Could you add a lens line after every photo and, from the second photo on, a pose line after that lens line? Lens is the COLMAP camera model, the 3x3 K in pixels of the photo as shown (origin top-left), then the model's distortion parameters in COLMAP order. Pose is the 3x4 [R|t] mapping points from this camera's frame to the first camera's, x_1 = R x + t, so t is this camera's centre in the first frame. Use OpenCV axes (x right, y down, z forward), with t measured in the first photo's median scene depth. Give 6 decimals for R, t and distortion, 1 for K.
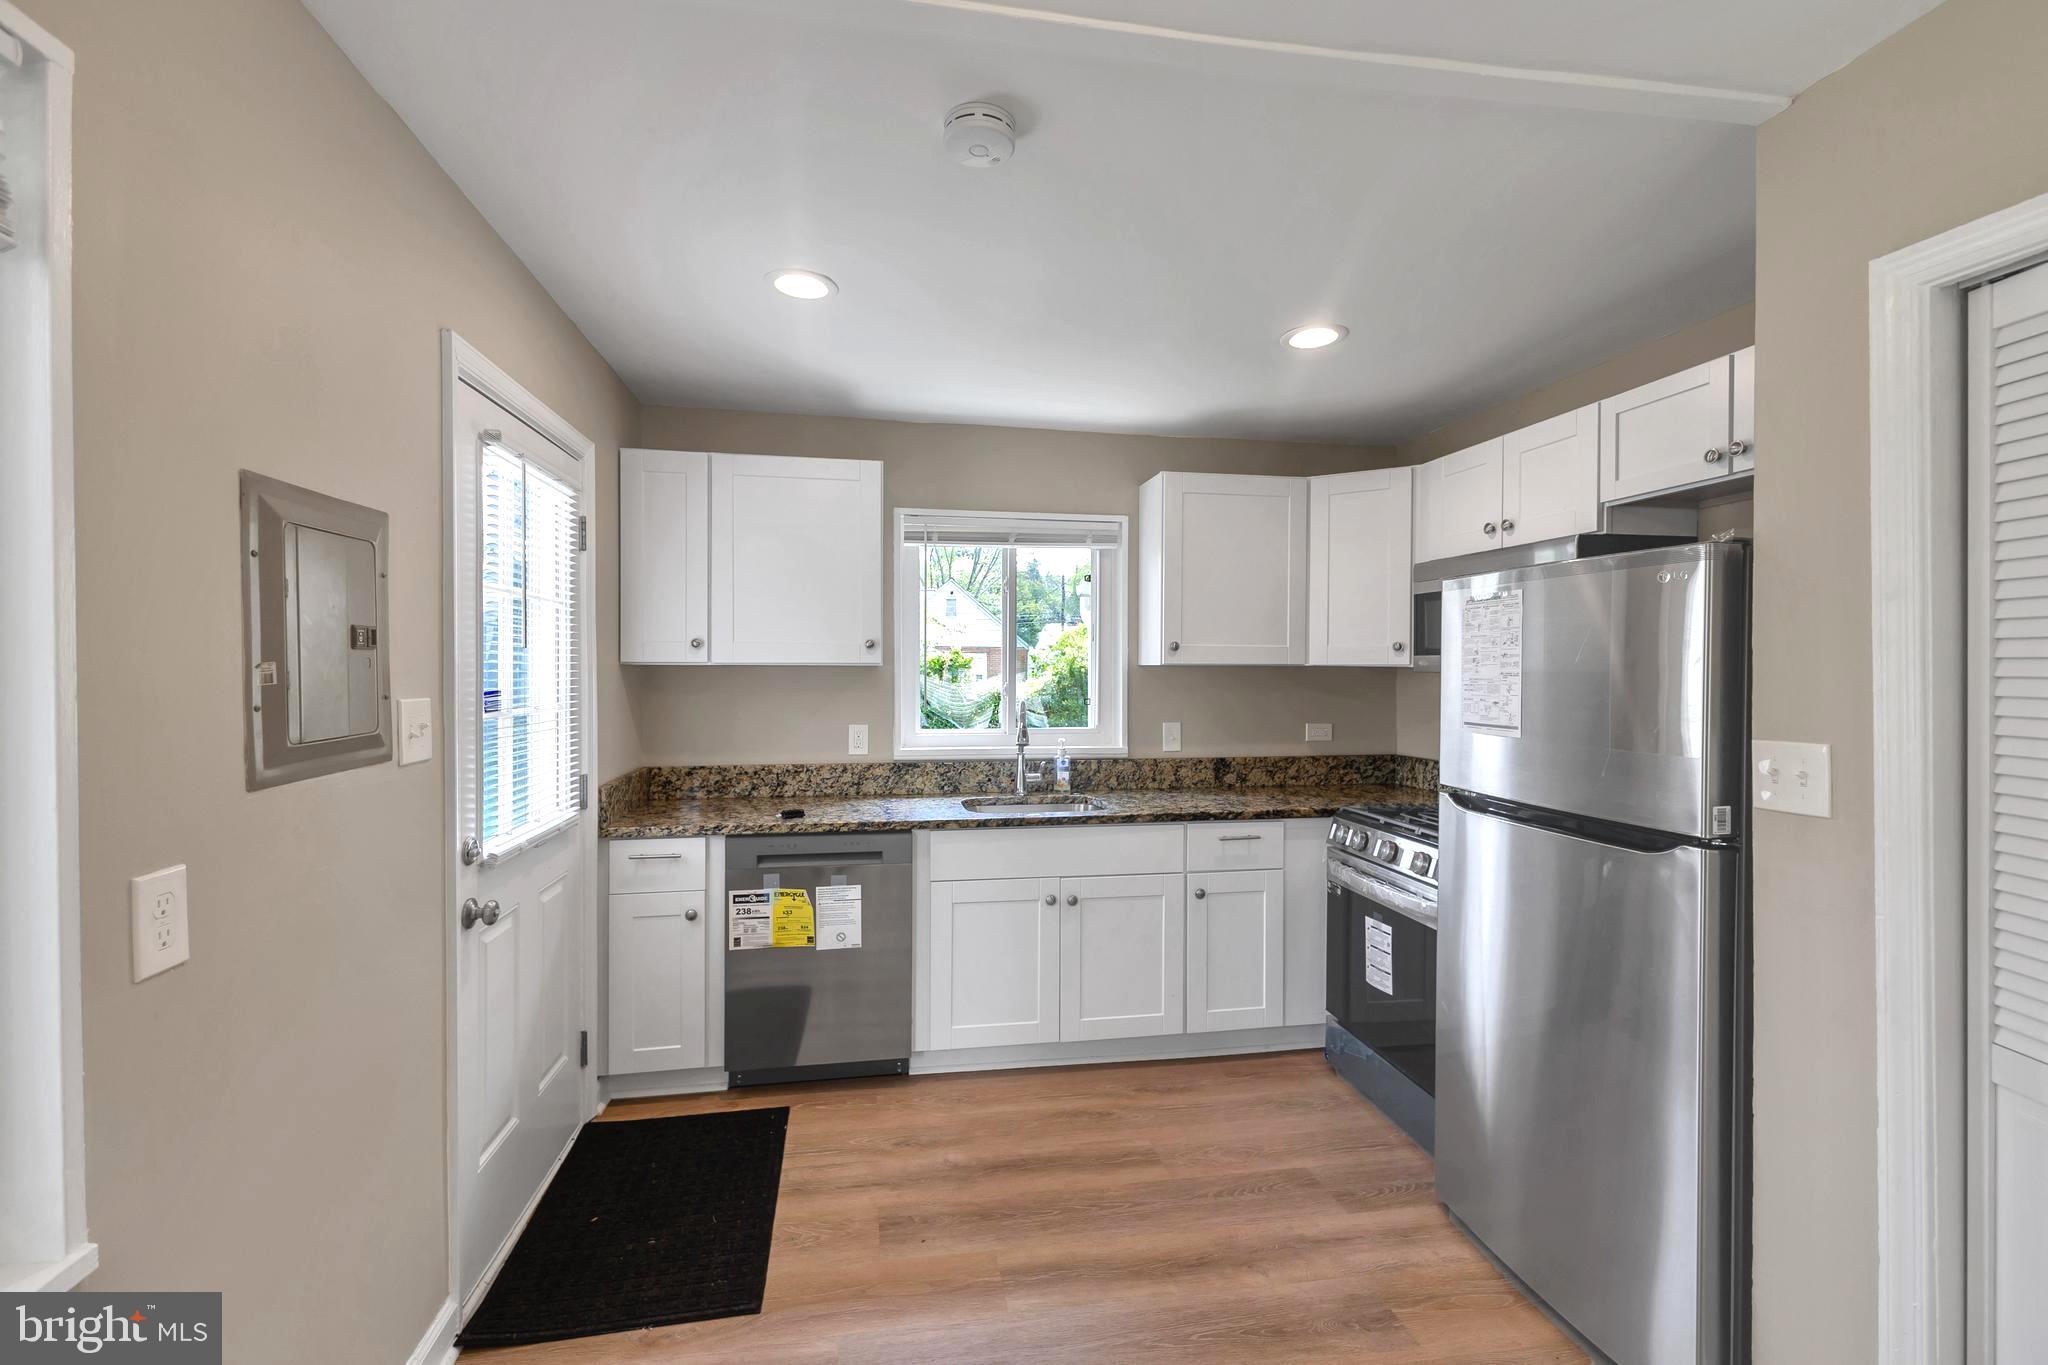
lens RADIAL K [[924.3, 0, 1026.2], [0, 924.3, 695.1], [0, 0, 1]] dist [0.002882, 0.000096]
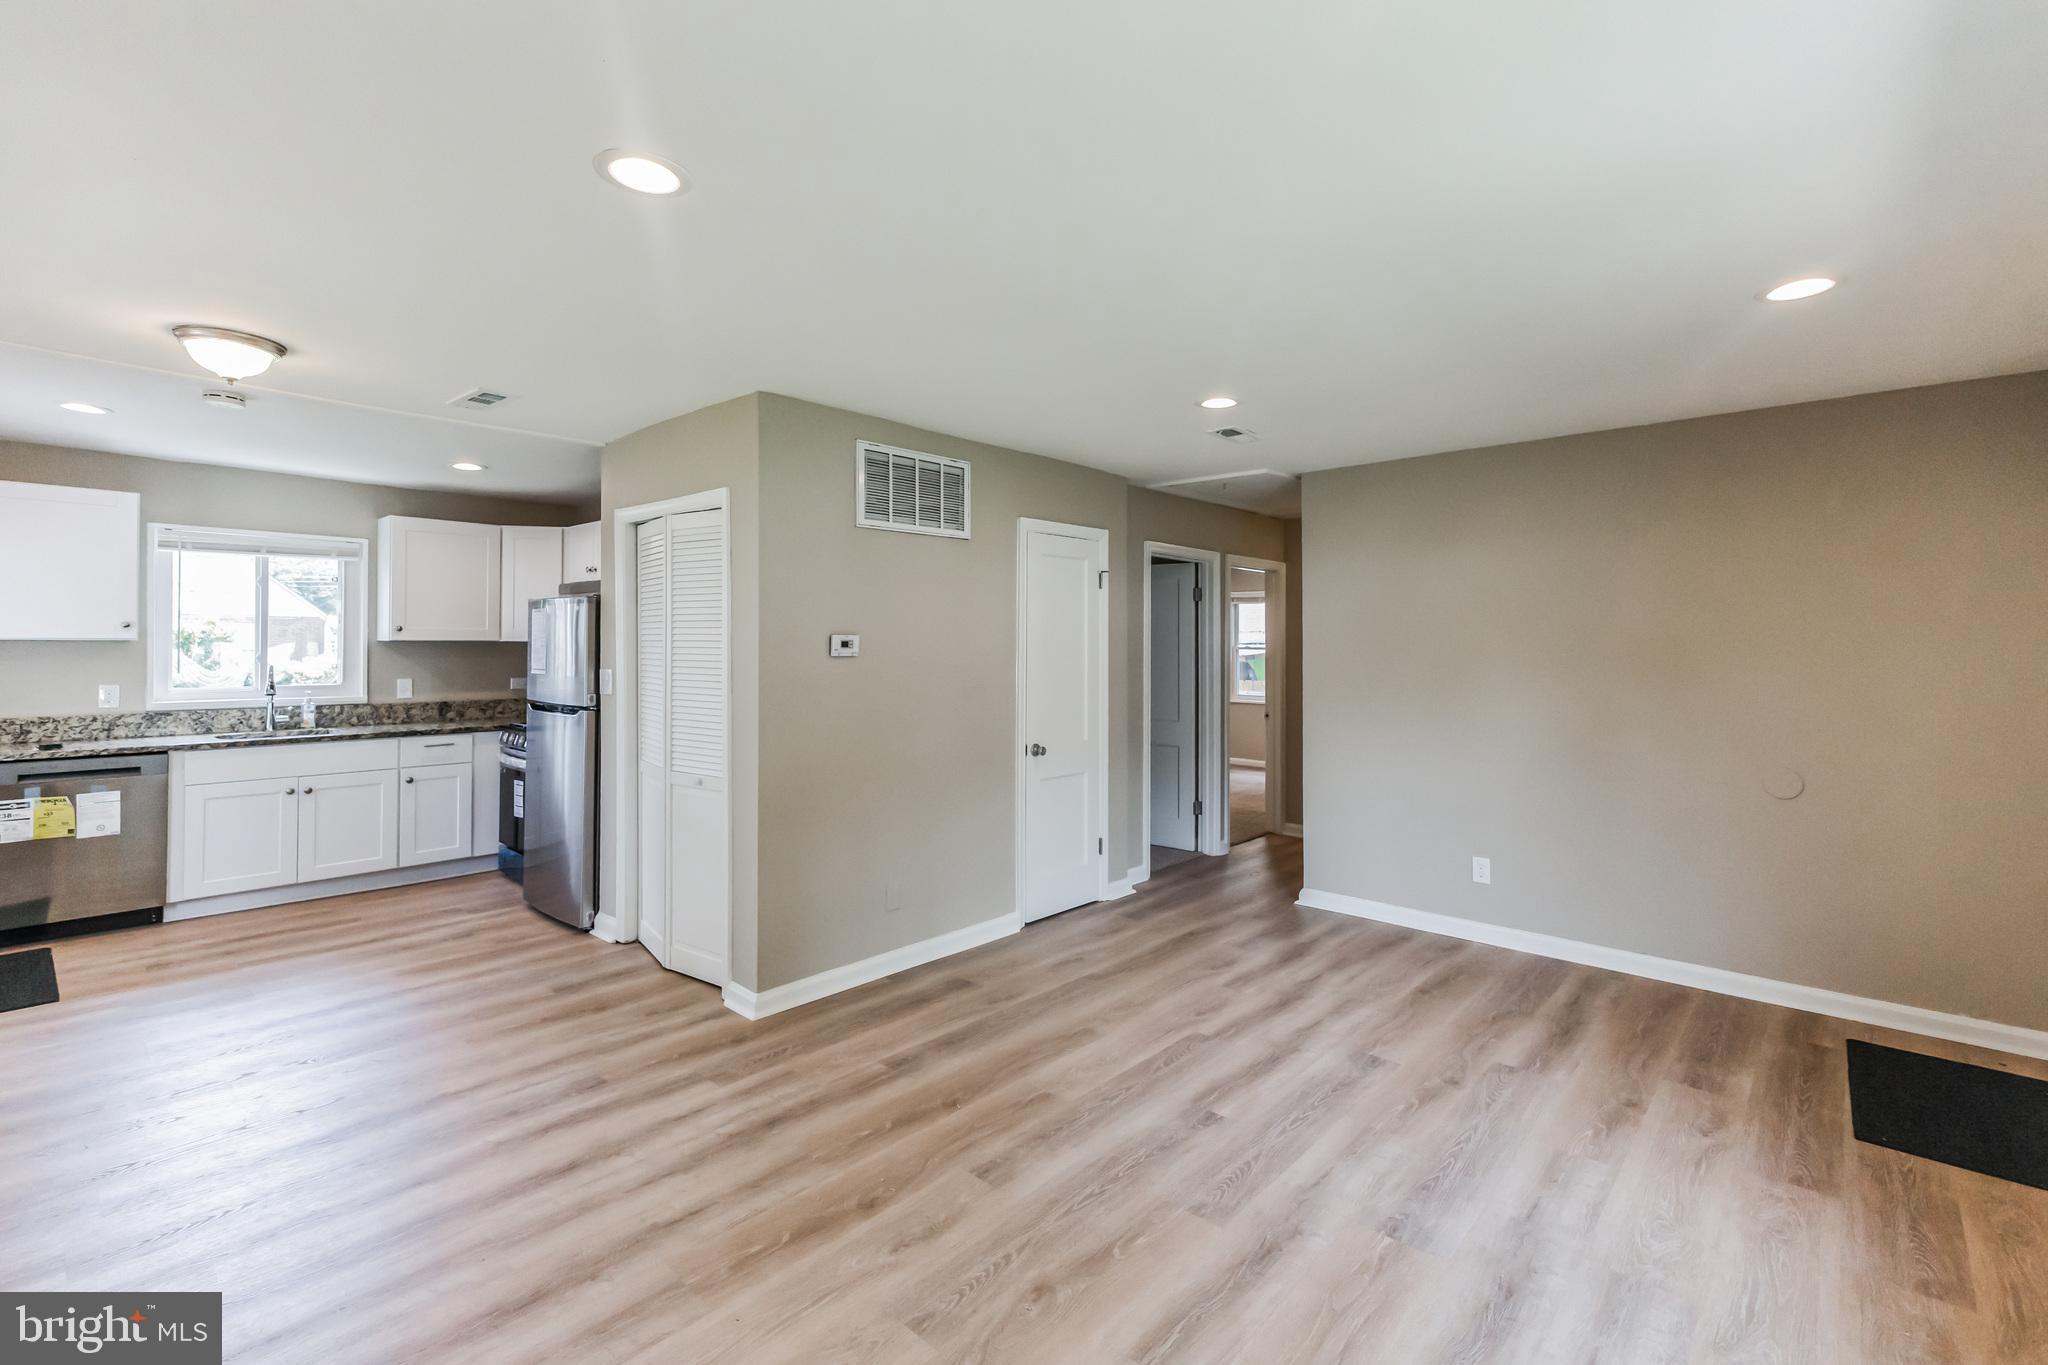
lens RADIAL K [[893.5, 0, 1028.4], [0, 893.5, 640.3], [0, 0, 1]] dist [0.000564, -0.000673]
pose [[0.786782, 0.003117, 0.617224, 0.066813], [0.015936, 0.999551, -0.025361, 0.022406], [-0.617026, 0.029789, 0.786379, -0.856514]]
